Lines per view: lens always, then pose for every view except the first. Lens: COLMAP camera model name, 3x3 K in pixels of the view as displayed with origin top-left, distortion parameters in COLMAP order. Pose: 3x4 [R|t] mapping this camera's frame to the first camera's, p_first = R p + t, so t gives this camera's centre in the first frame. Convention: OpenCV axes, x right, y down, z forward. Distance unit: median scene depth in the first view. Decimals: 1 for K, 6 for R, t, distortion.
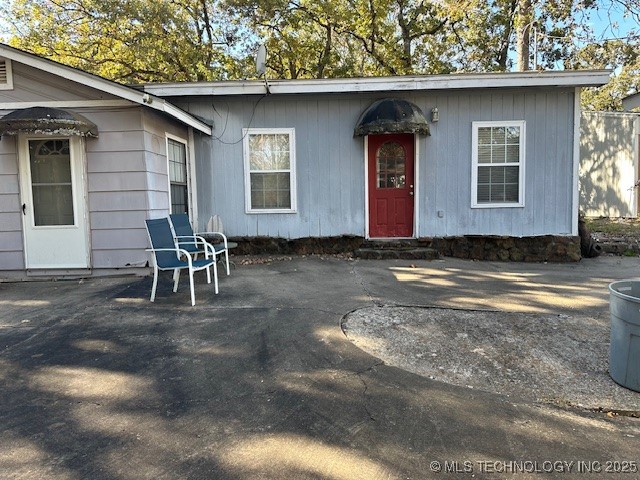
lens RADIAL K [[449.5, 0, 321.1], [0, 449.5, 234.0], [0, 0, 1]] dist [0.096933, -0.120027]
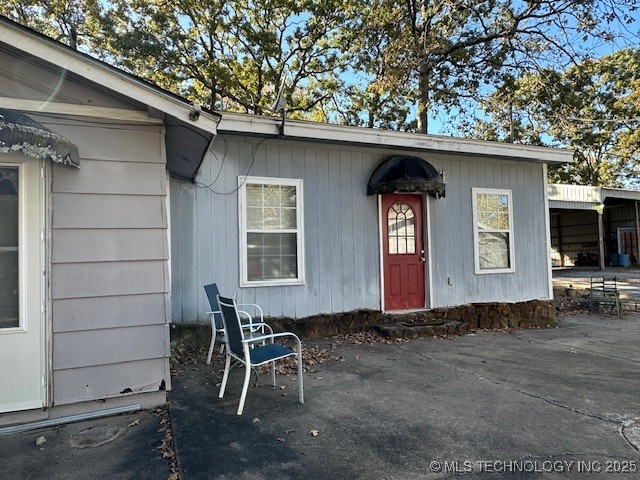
lens RADIAL K [[412.8, 0, 320.0], [0, 412.8, 240.0], [0, 0, 1]] dist [0.004107, 0.000873]
pose [[0.912139, 0.014293, 0.409632, -0.404834], [0.037380, 0.992326, -0.117861, -0.047598], [-0.408173, 0.122818, 0.904605, 0.402234]]
